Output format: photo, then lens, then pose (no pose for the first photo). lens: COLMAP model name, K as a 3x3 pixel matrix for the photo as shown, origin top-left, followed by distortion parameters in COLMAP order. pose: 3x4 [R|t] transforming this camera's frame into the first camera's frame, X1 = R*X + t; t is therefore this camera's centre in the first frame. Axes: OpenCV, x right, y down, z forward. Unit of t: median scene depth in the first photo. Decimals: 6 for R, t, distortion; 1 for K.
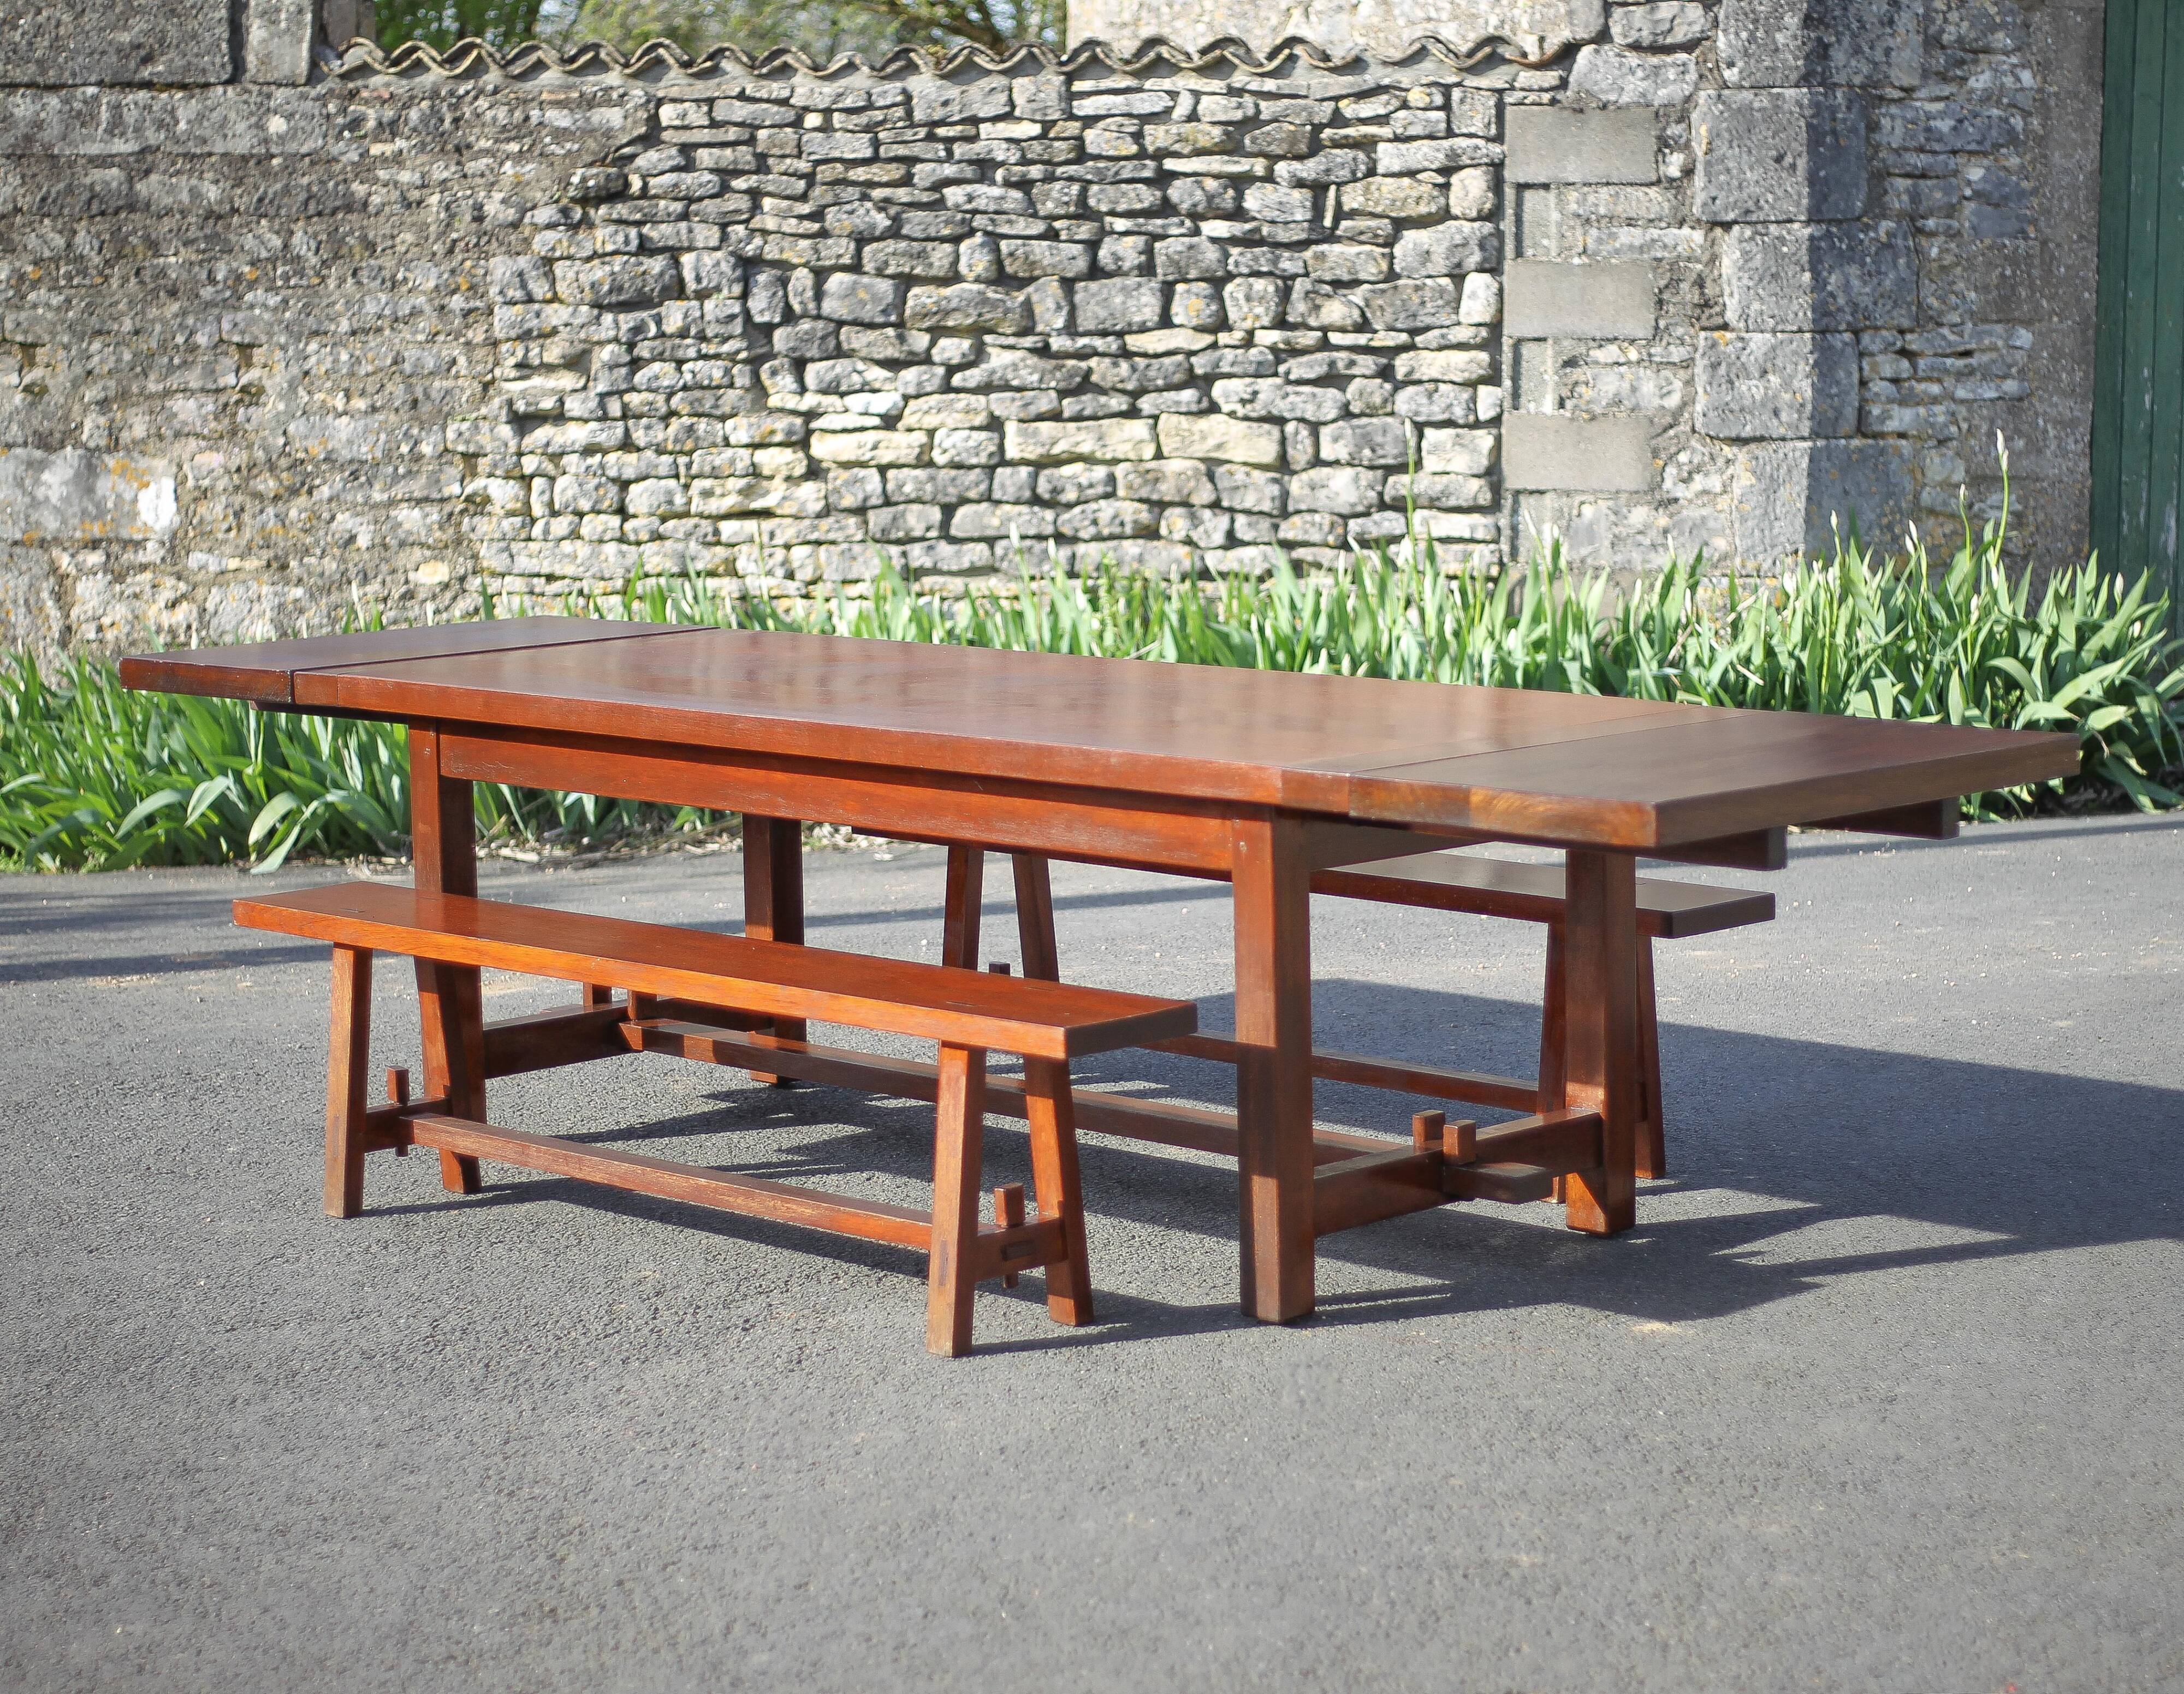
lens RADIAL K [[4899.7, 0, 1139.5], [0, 4899.7, 887.2], [0, 0, 1]] dist [-0.077400, 0.000000]
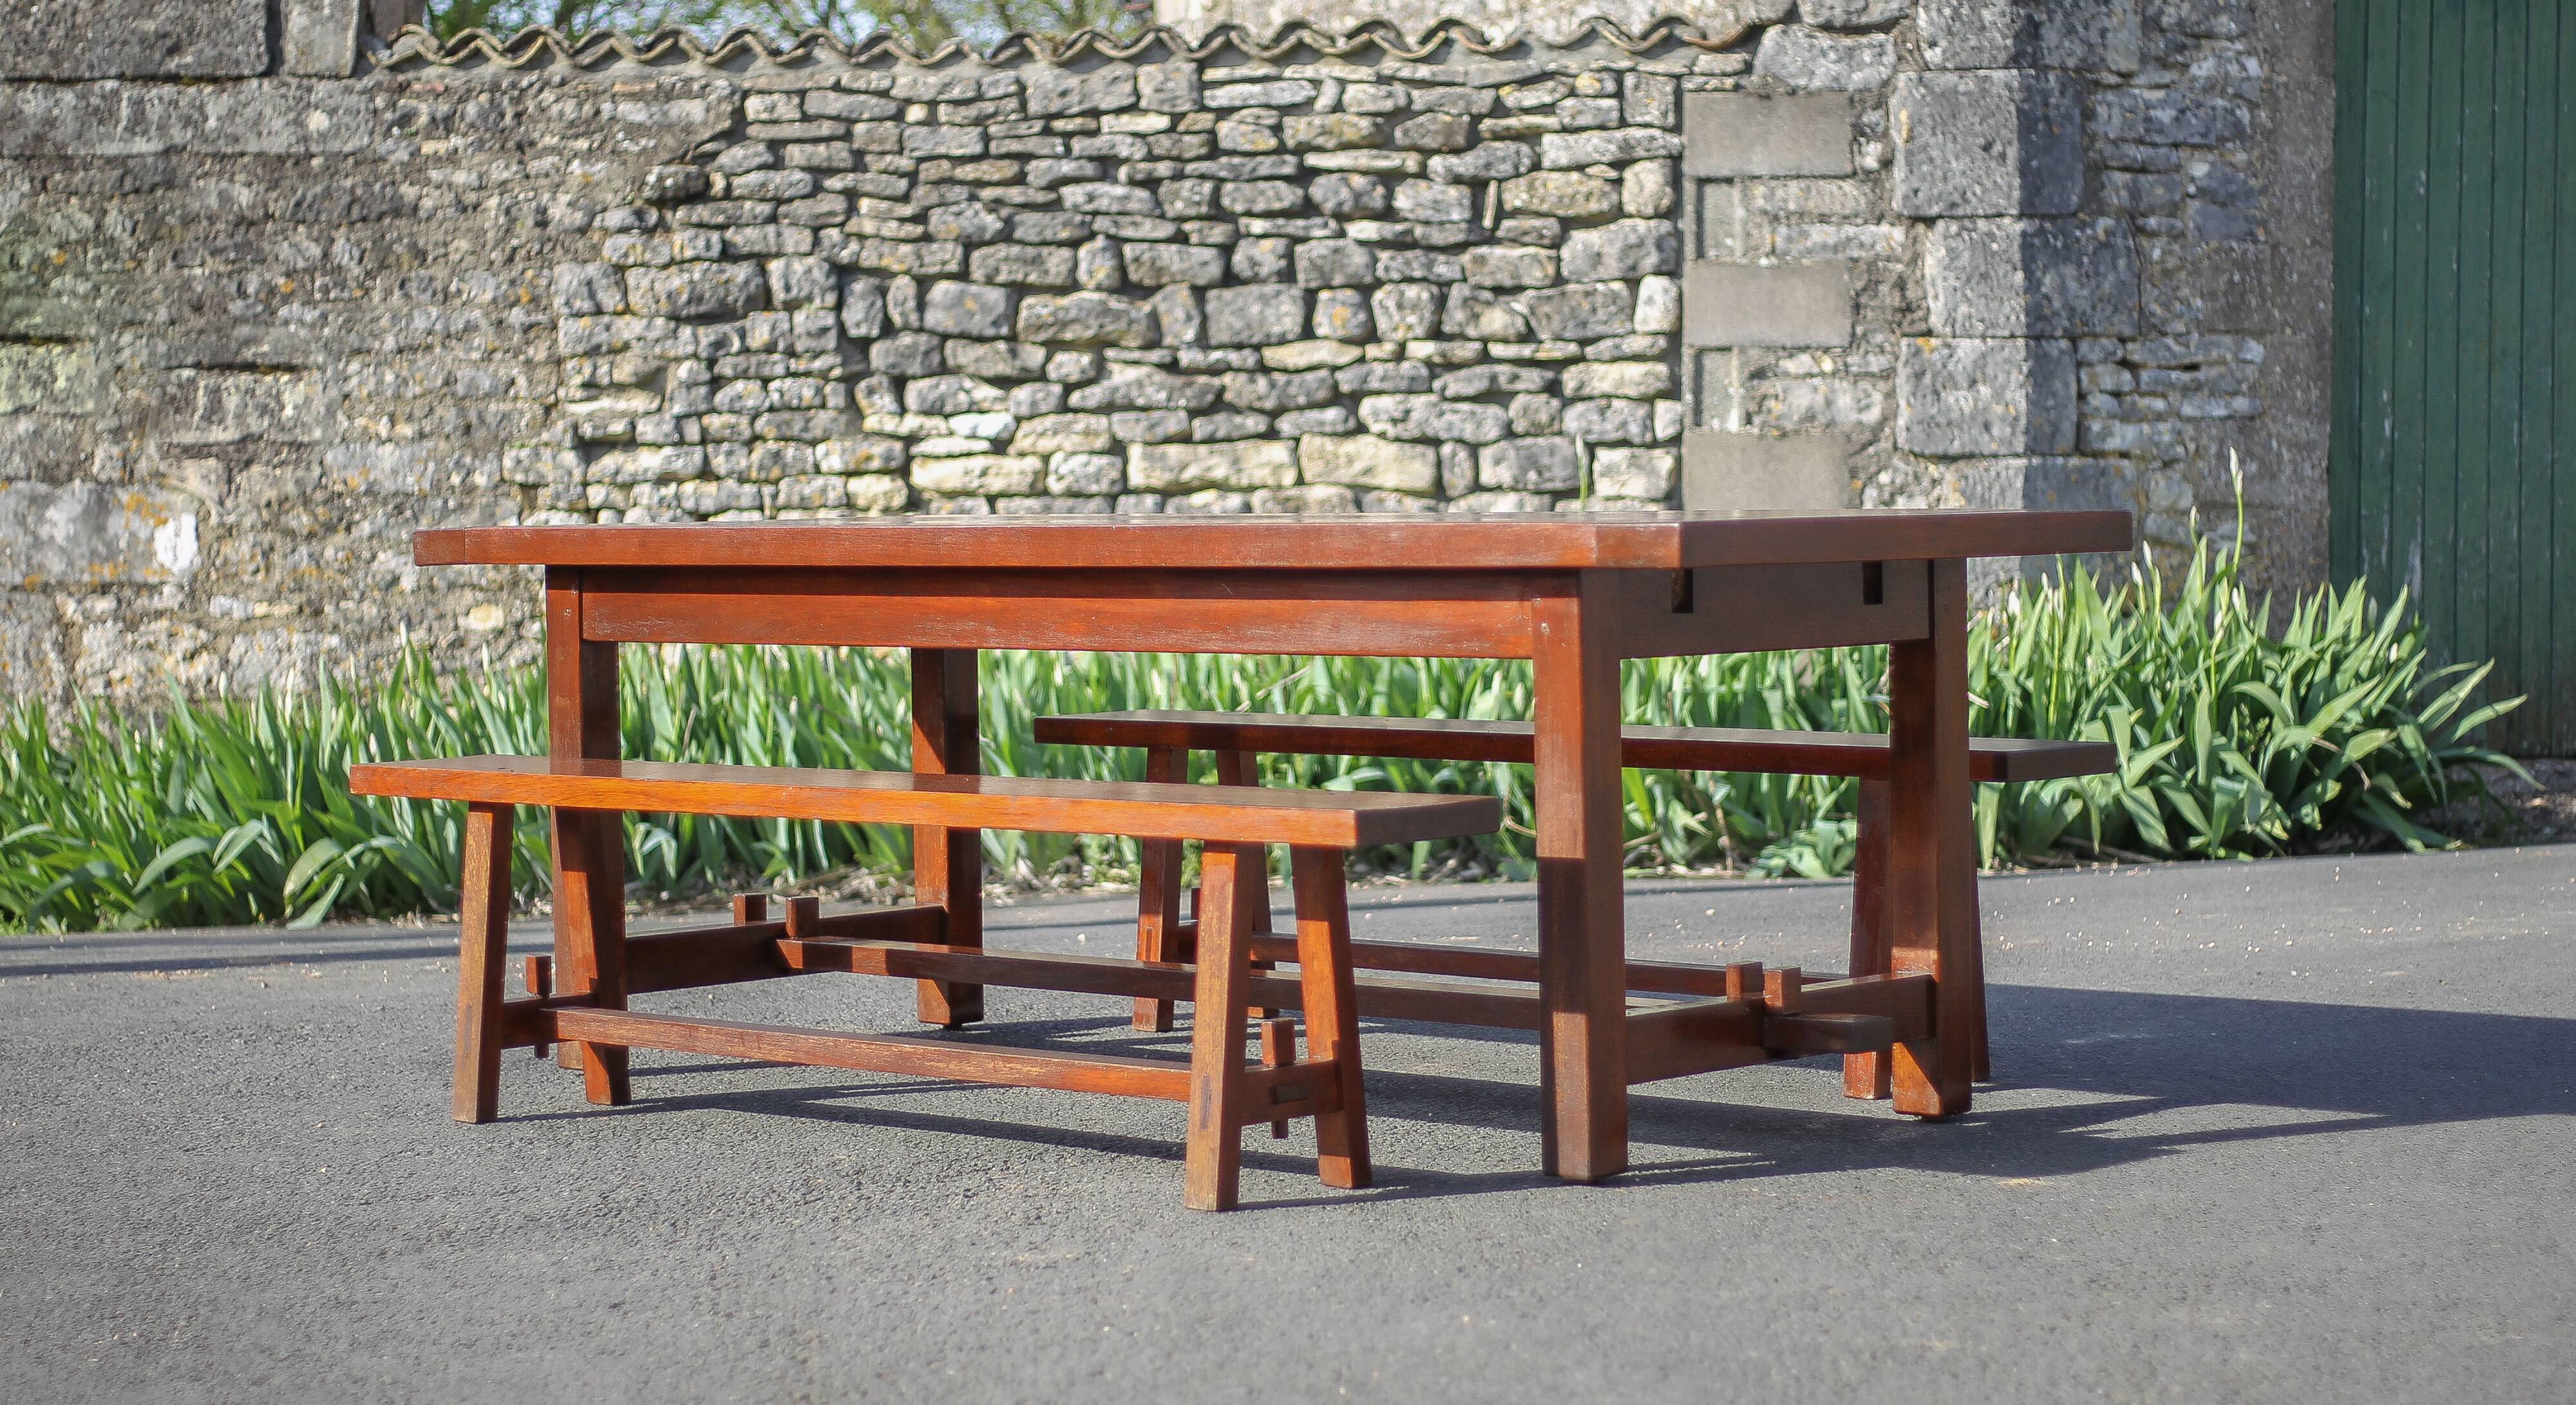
lens RADIAL K [[5350.4, 0, 1311.1], [0, 5350.4, 697.2], [0, 0, 1]] dist [-0.084574, 0.000000]
pose [[0.999495, -0.000354, 0.031759, -0.025756], [0.003510, 0.995044, -0.099375, 0.049837], [-0.031567, 0.099437, 0.994543, 0.027259]]
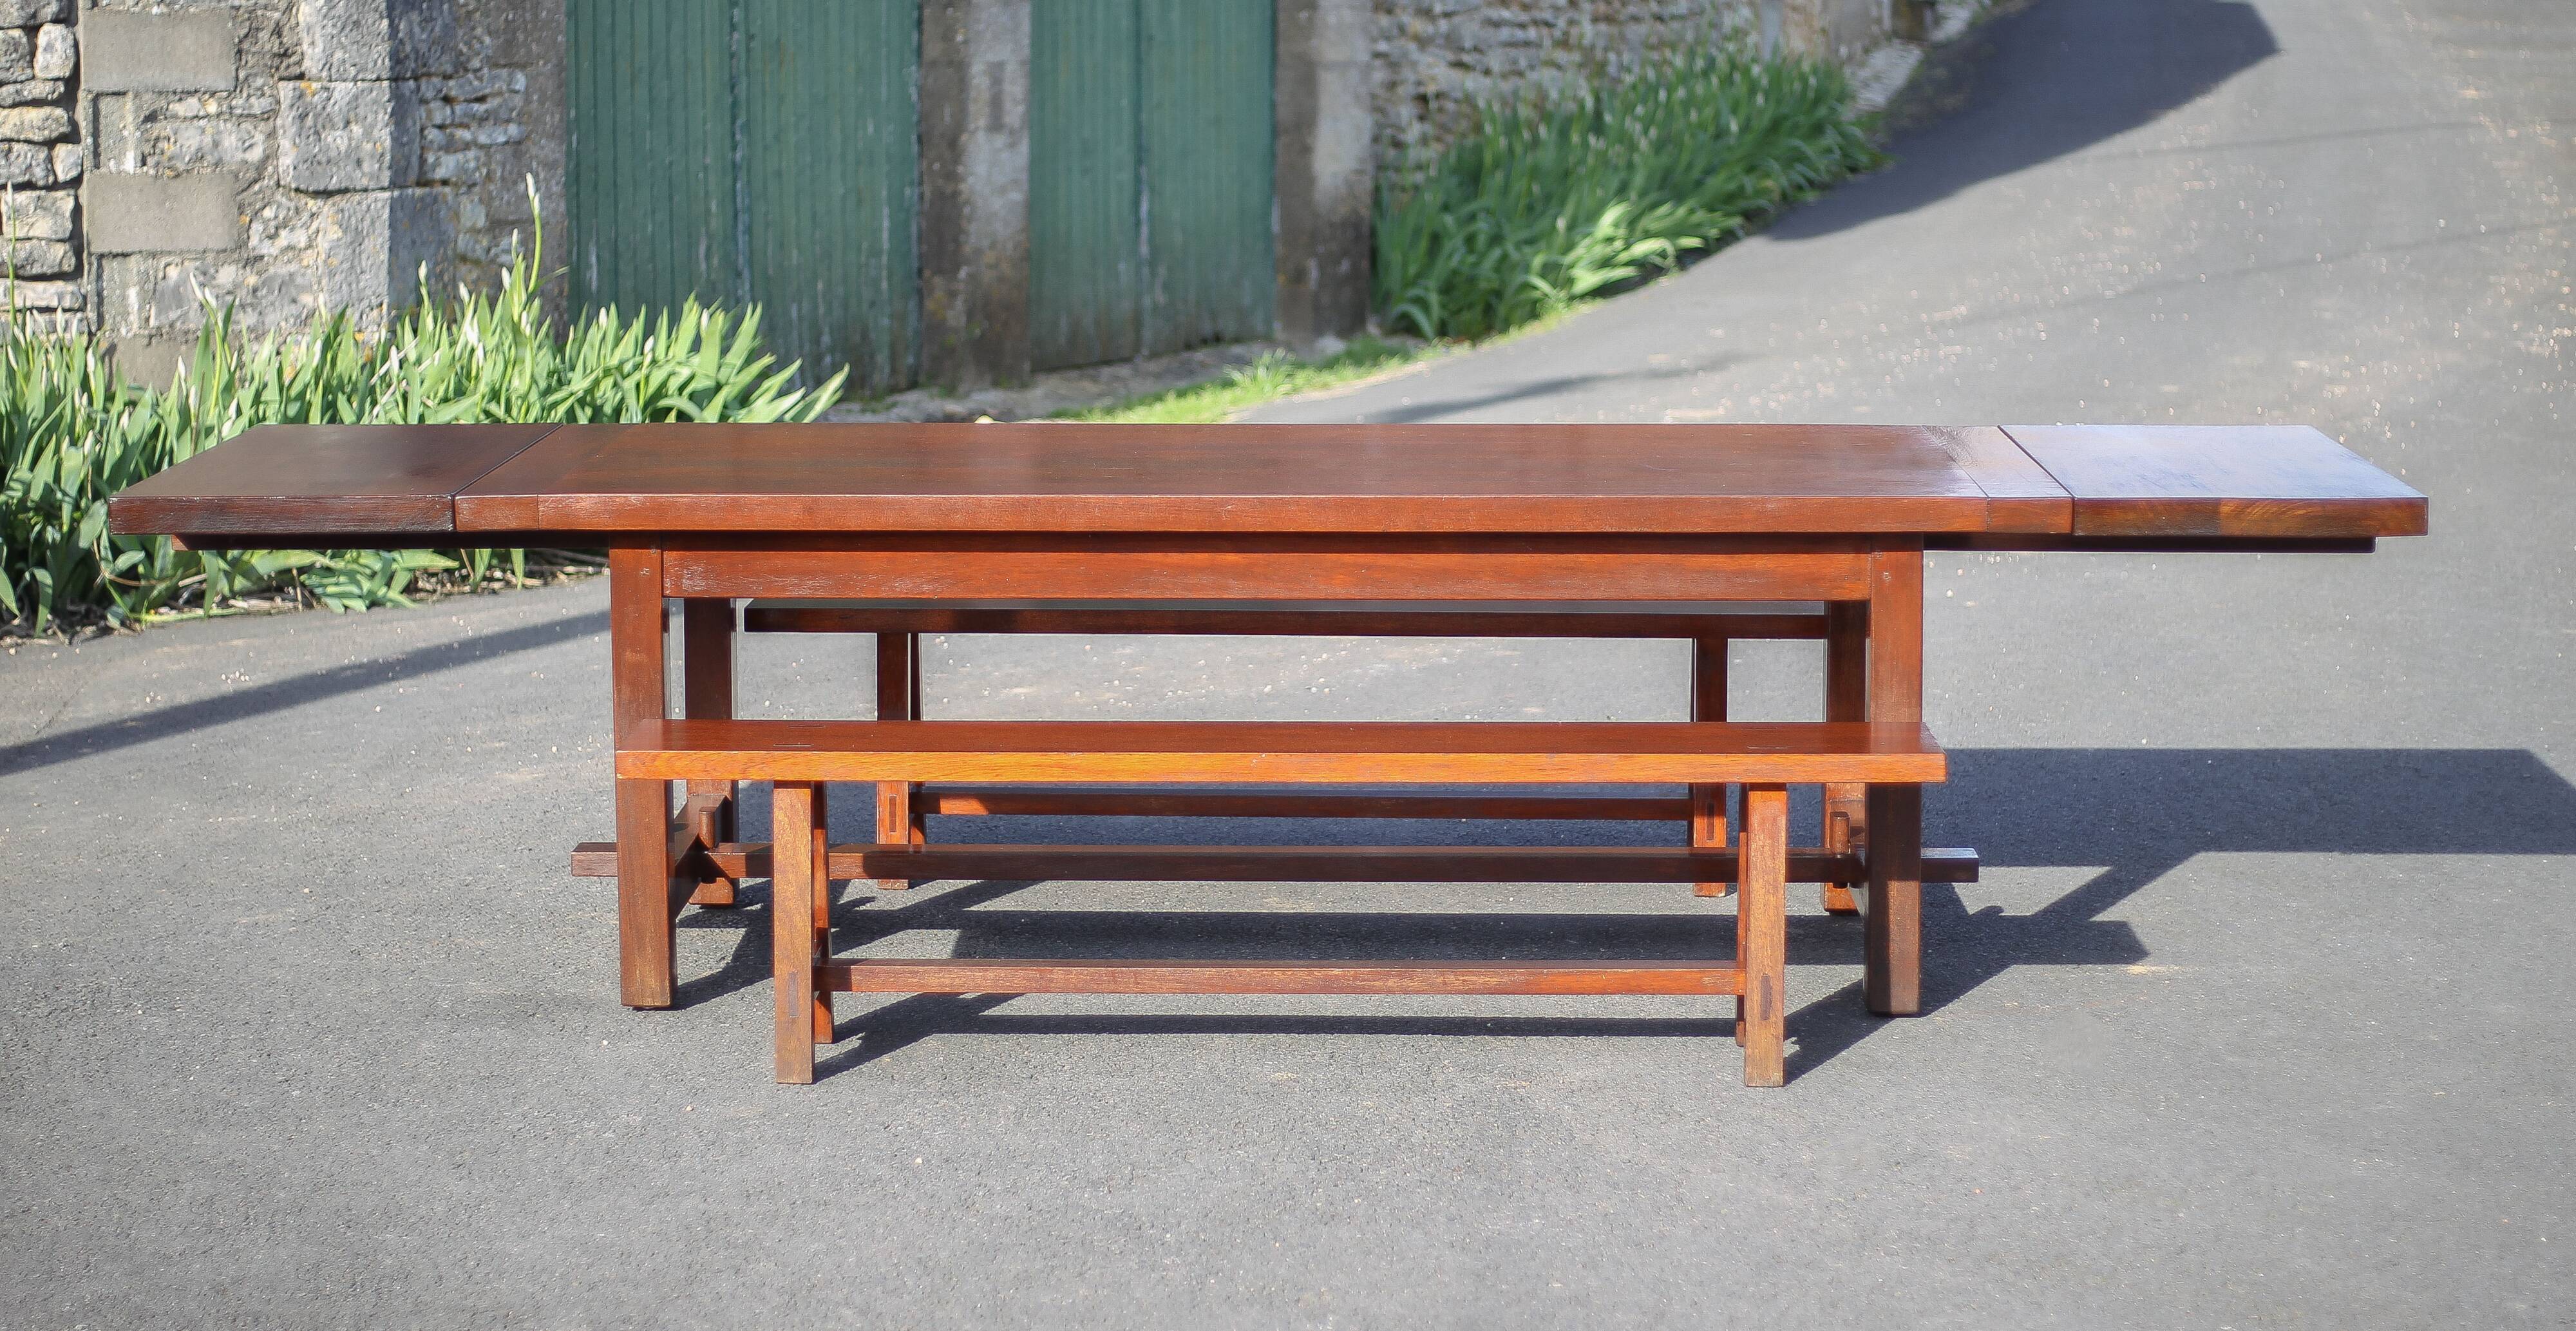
lens RADIAL K [[5004.5, 0, 1285.8], [0, 5004.5, 667.9], [0, 0, 1]] dist [-0.068348, 0.000000]
pose [[0.730522, -0.094576, 0.676309, -0.415394], [0.087438, 0.995166, 0.044718, -0.024872], [-0.677269, 0.026467, 0.735260, 0.142183]]
